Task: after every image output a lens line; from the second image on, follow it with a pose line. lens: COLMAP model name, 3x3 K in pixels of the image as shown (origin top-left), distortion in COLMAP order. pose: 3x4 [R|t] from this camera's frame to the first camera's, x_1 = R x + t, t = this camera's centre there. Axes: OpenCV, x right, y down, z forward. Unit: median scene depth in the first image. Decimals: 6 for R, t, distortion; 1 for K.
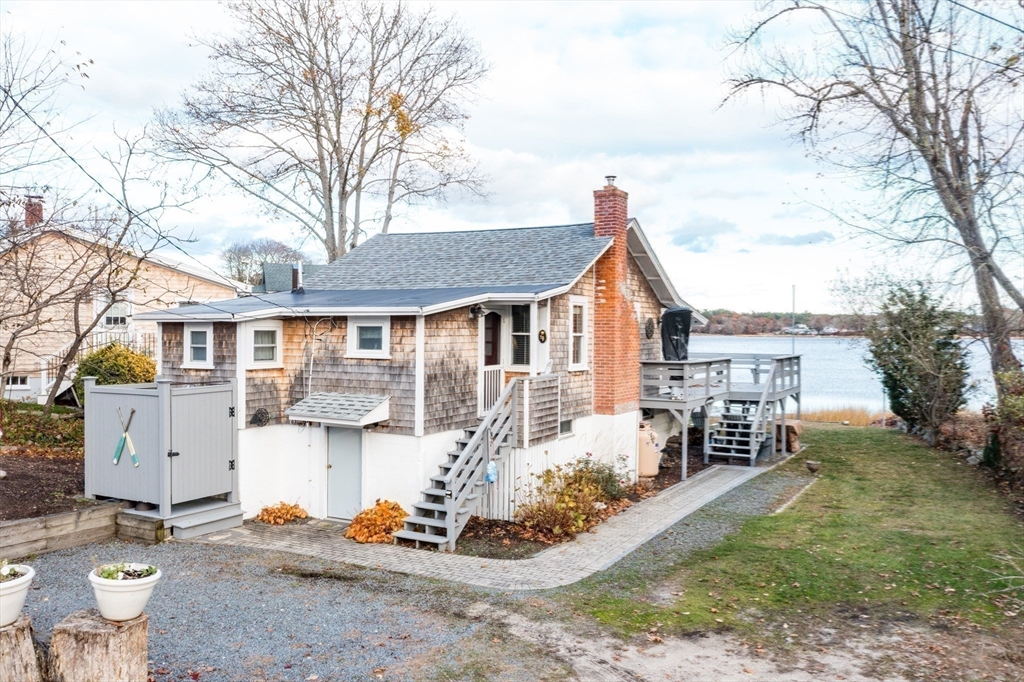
lens RADIAL K [[818.2, 0, 512.0], [0, 818.2, 341.0], [0, 0, 1]] dist [-0.002577, 0.015899]
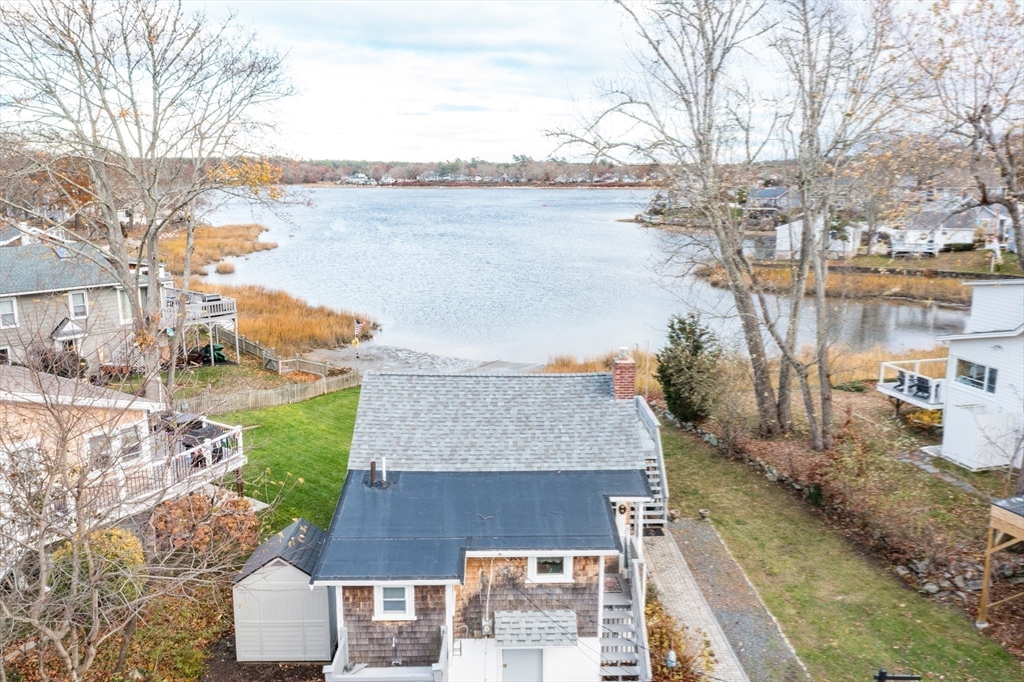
lens RADIAL K [[818.2, 0, 512.0], [0, 818.2, 341.0], [0, 0, 1]] dist [-0.002577, 0.015899]
pose [[0.860736, -0.107216, 0.497632, -0.359351], [0.010191, 0.981001, 0.193733, -0.256243], [-0.508949, -0.161681, 0.845476, 0.033191]]
